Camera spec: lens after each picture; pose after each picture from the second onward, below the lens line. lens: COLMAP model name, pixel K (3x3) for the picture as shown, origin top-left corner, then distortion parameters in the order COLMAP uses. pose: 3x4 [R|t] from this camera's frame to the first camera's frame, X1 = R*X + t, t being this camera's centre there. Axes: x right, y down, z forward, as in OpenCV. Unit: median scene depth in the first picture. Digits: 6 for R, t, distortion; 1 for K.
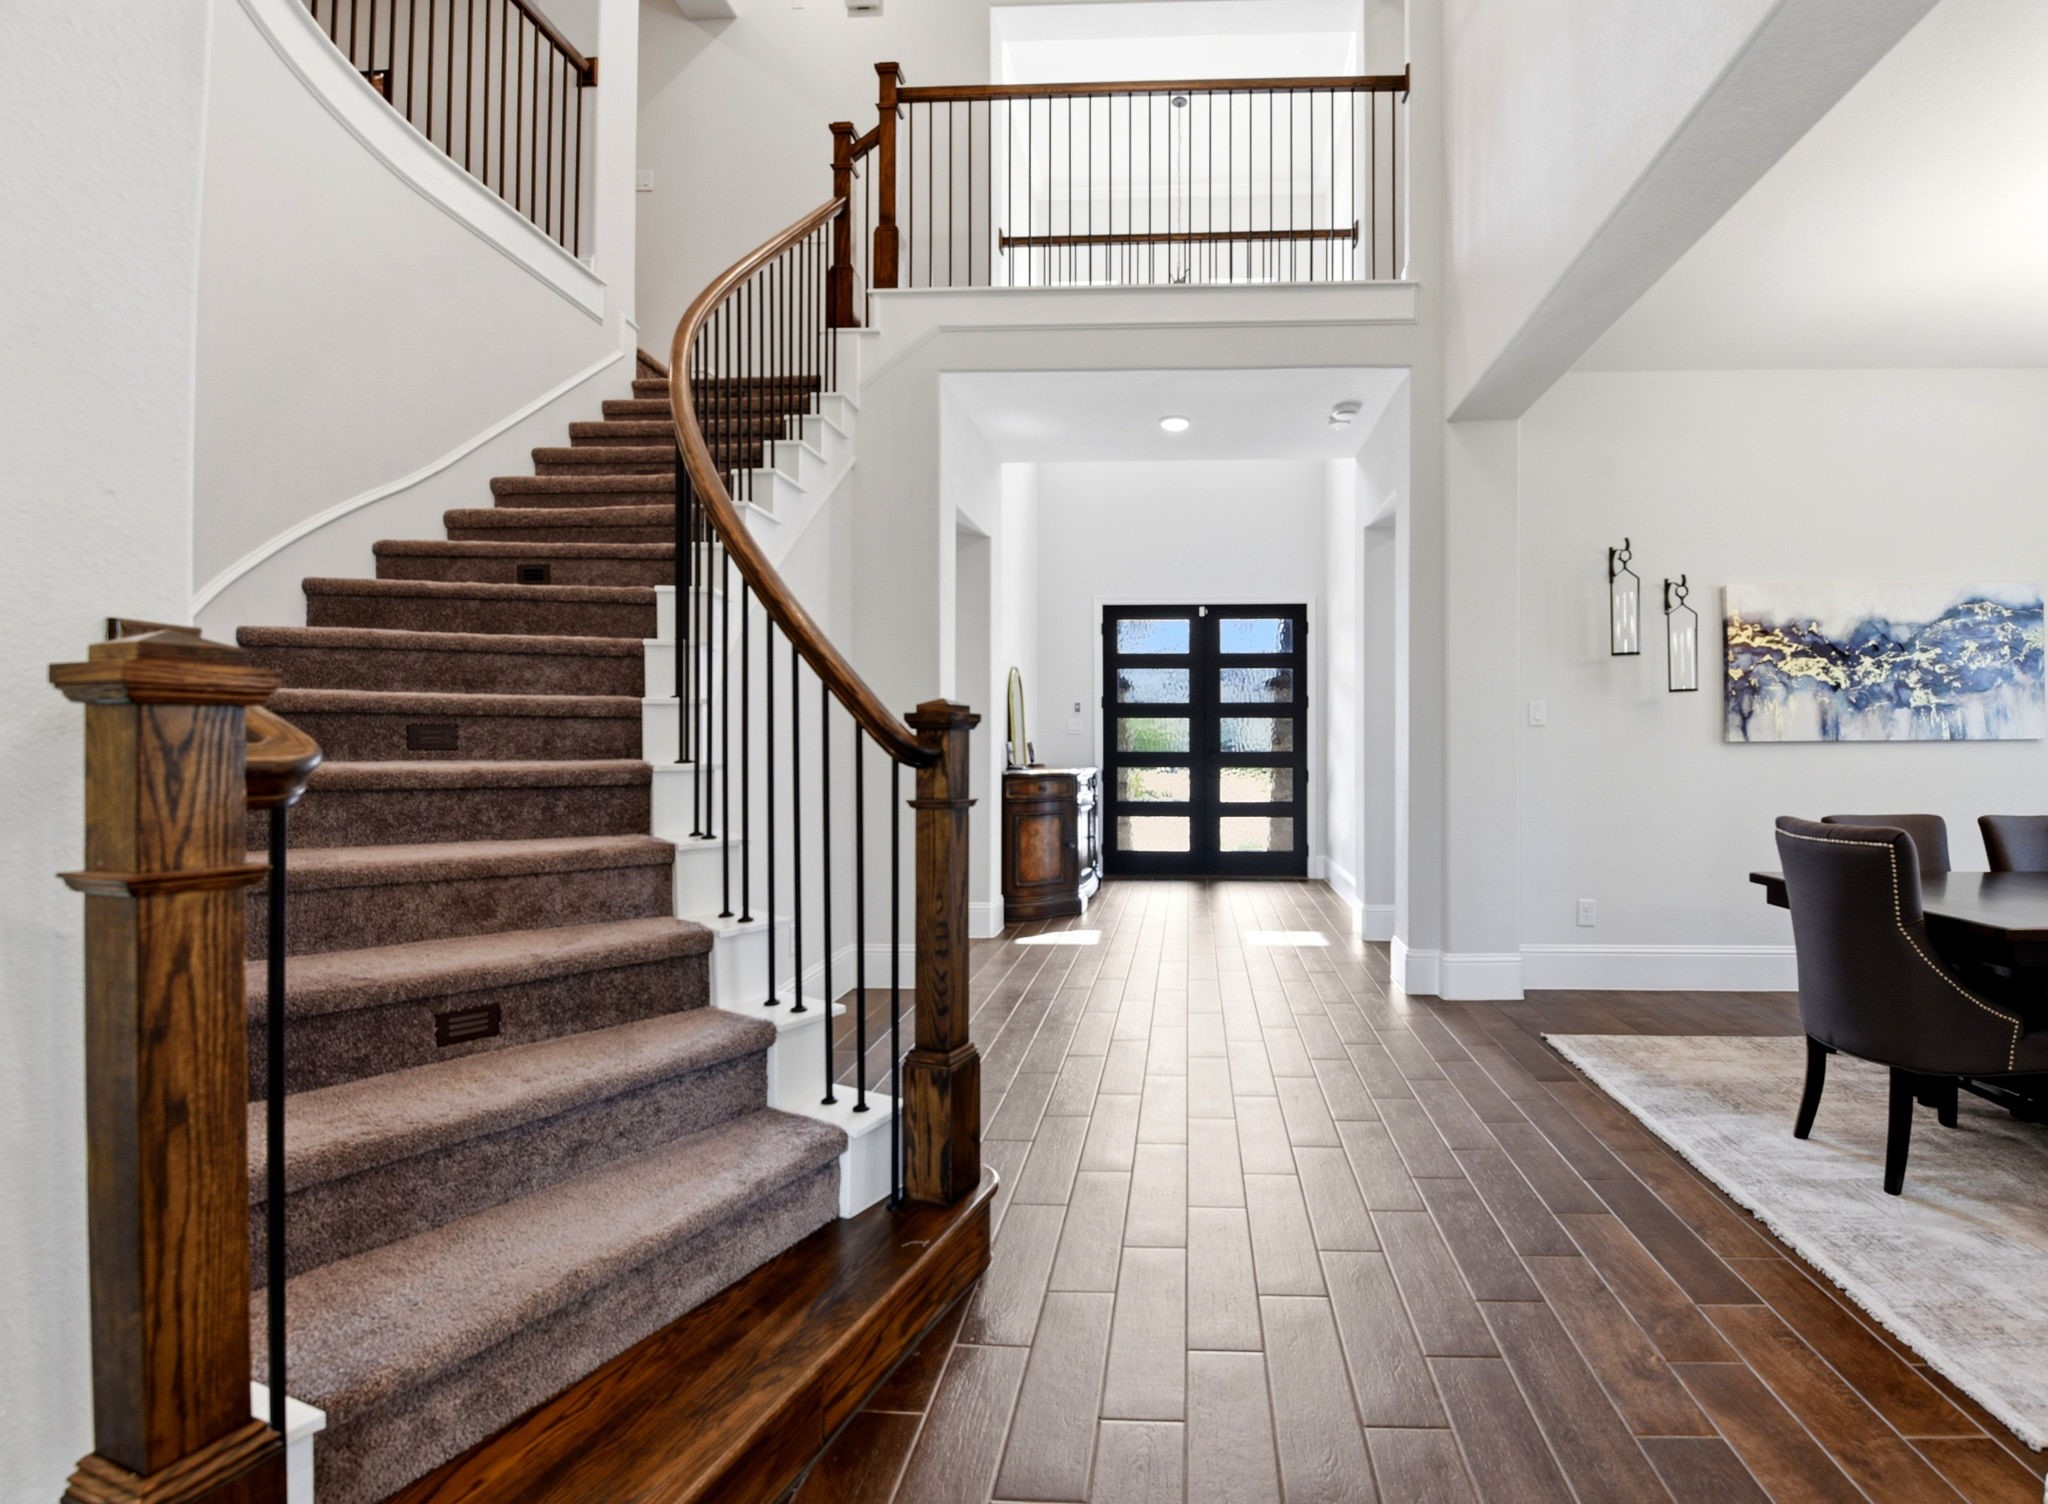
lens RADIAL K [[958.1, 0, 1120.7], [0, 958.1, 744.2], [0, 0, 1]] dist [-0.025925, -0.000187]
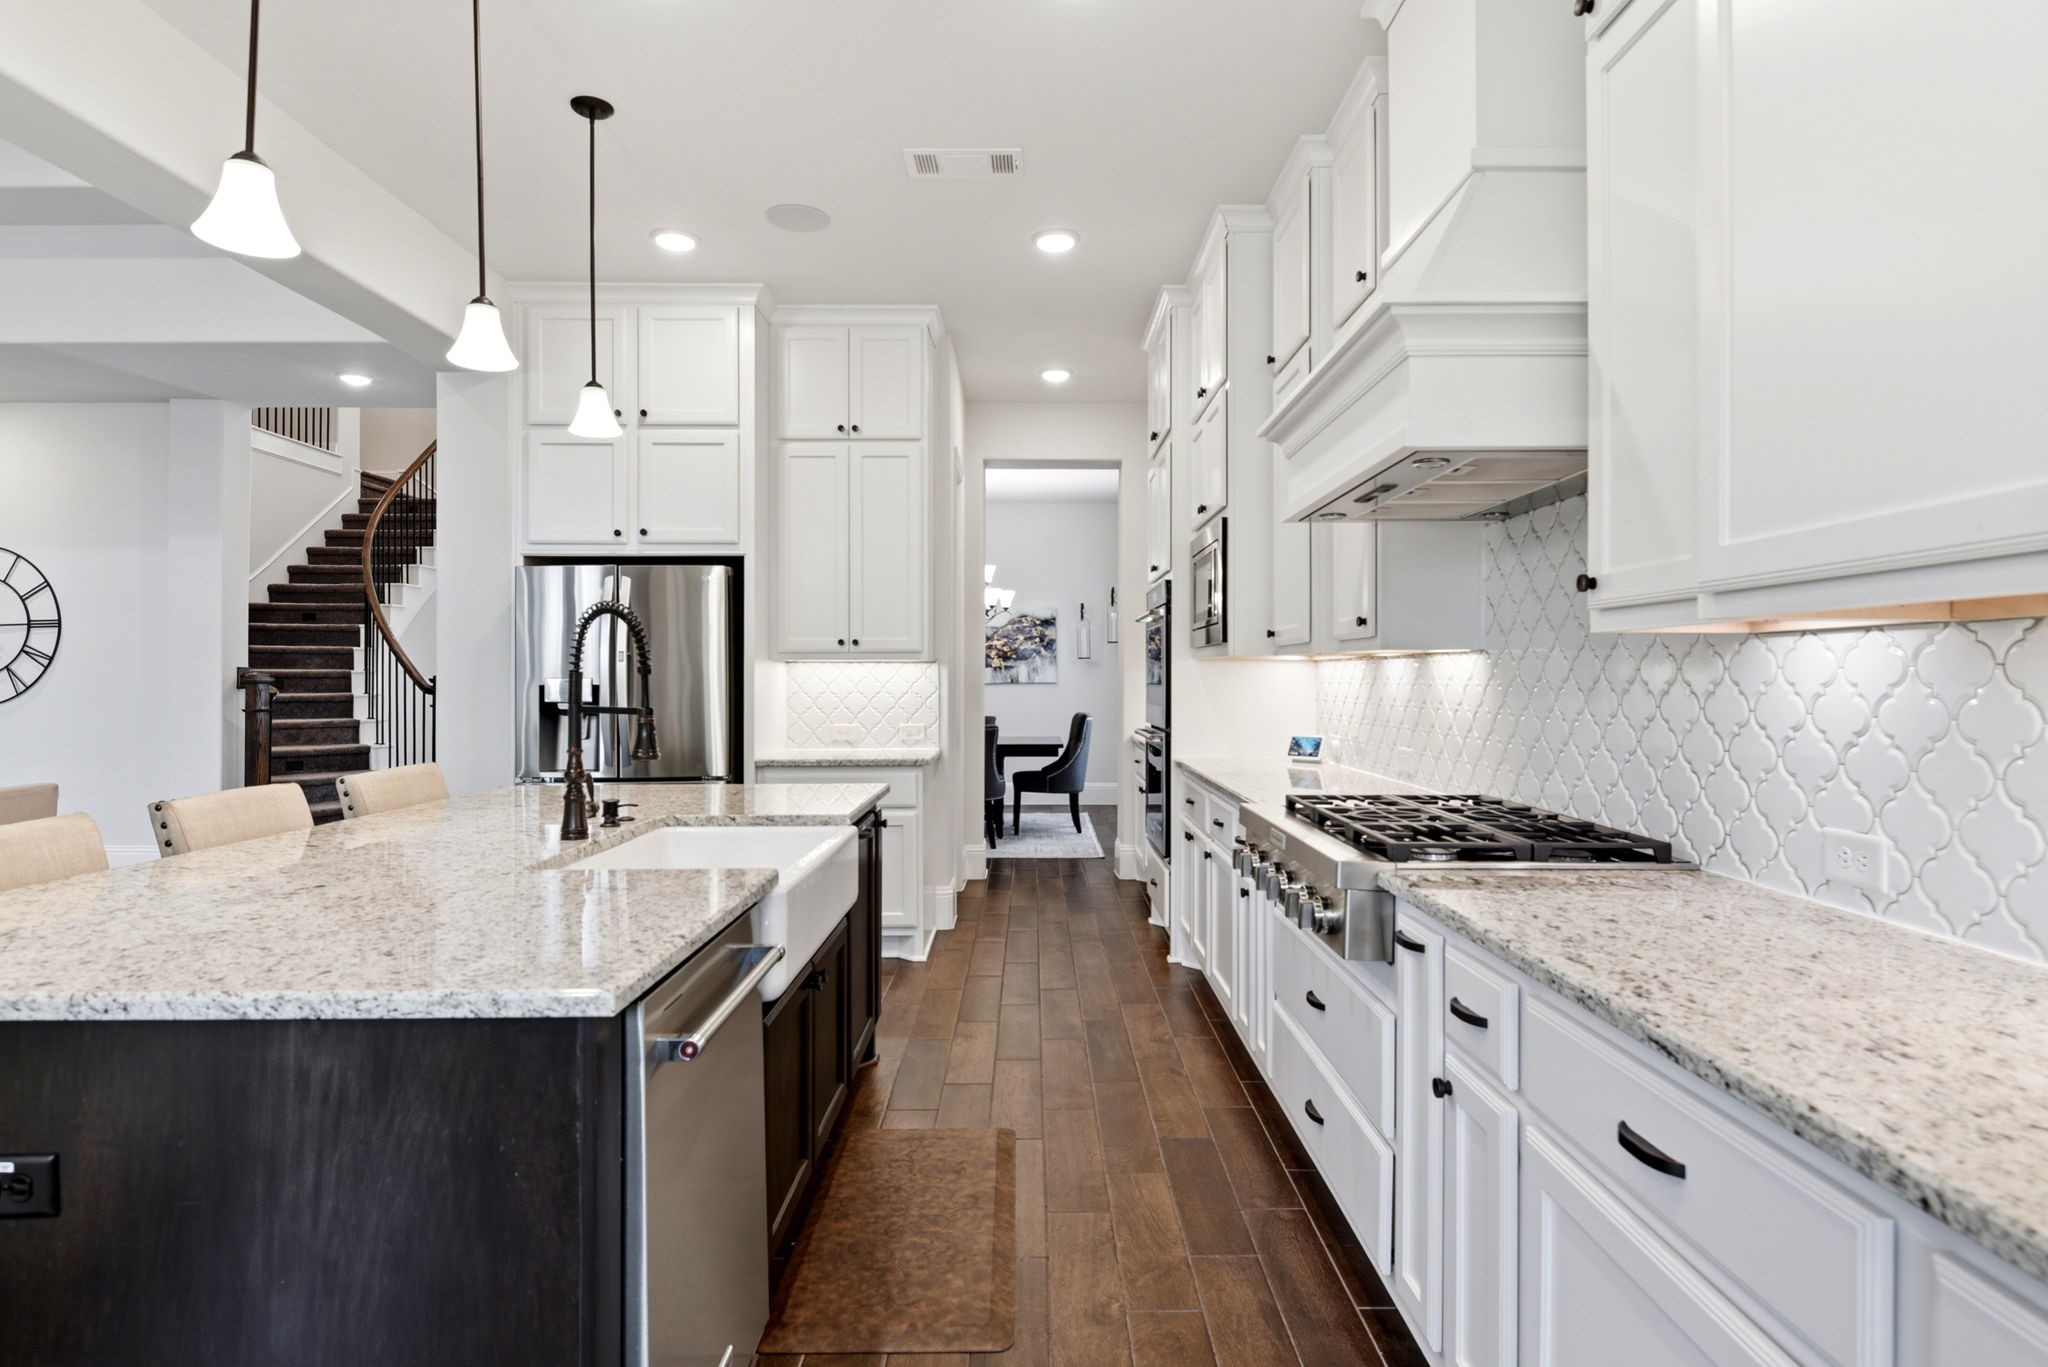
lens RADIAL K [[1084.4, 0, 1046.5], [0, 1084.4, 667.1], [0, 0, 1]] dist [0.004962, -0.003264]
pose [[0.998282, 0.001644, 0.058563, 0.820564], [-0.001365, 0.999988, -0.004796, -0.028333], [-0.058570, 0.004708, 0.998272, -1.402919]]
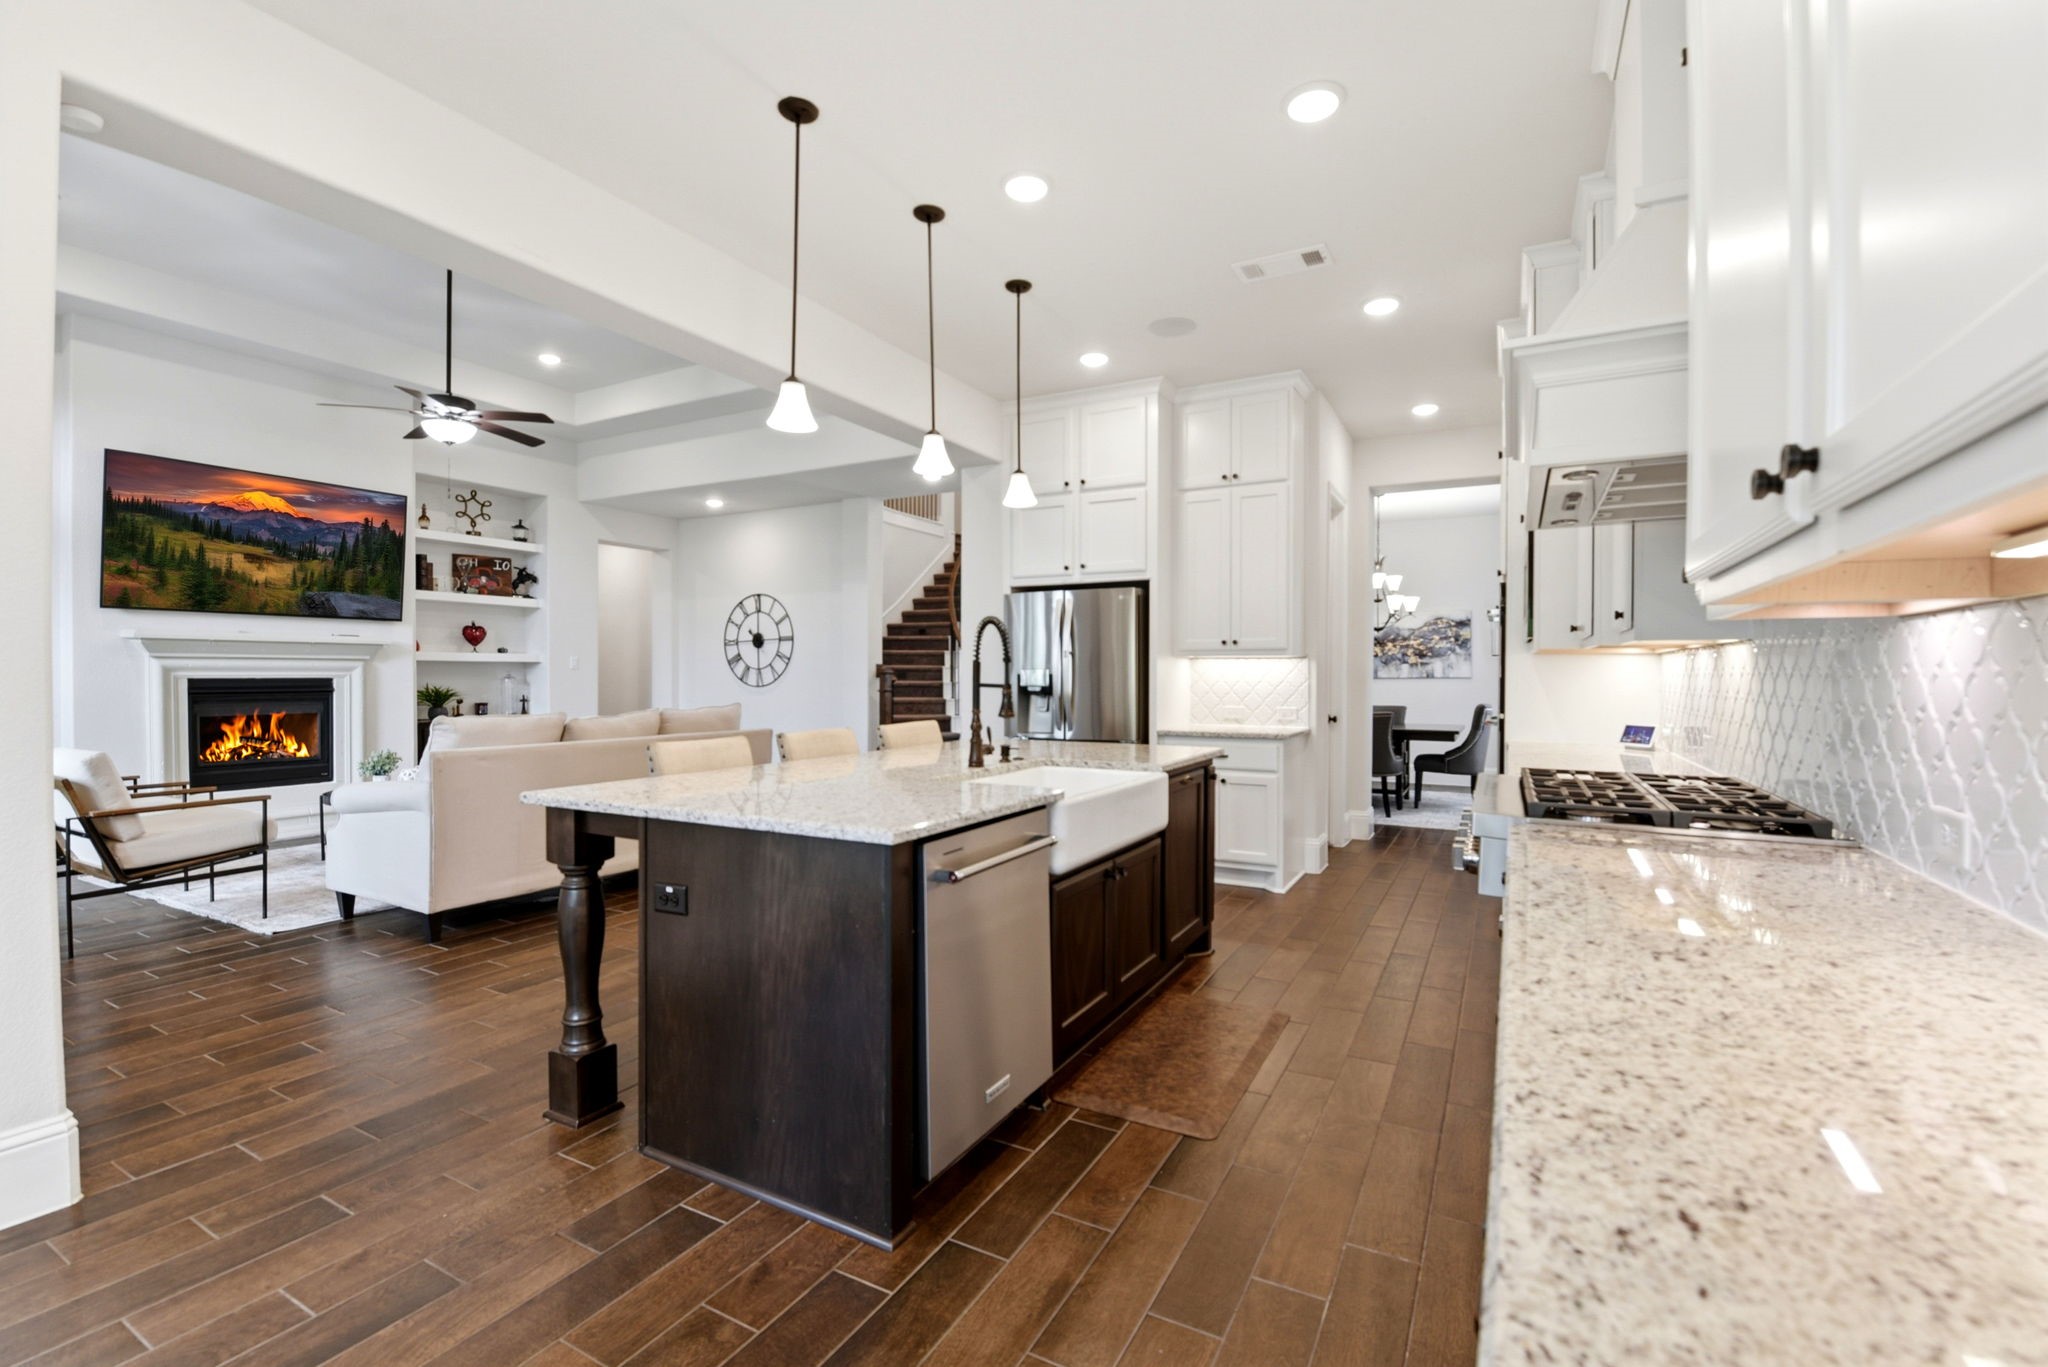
lens RADIAL K [[903.5, 0, 1037.1], [0, 903.5, 679.2], [0, 0, 1]] dist [-0.012432, -0.002039]
pose [[0.897913, 0.006660, -0.440123, 1.001144], [-0.002648, 0.999949, 0.009730, -0.020057], [0.440165, -0.007571, 0.897885, -1.477523]]
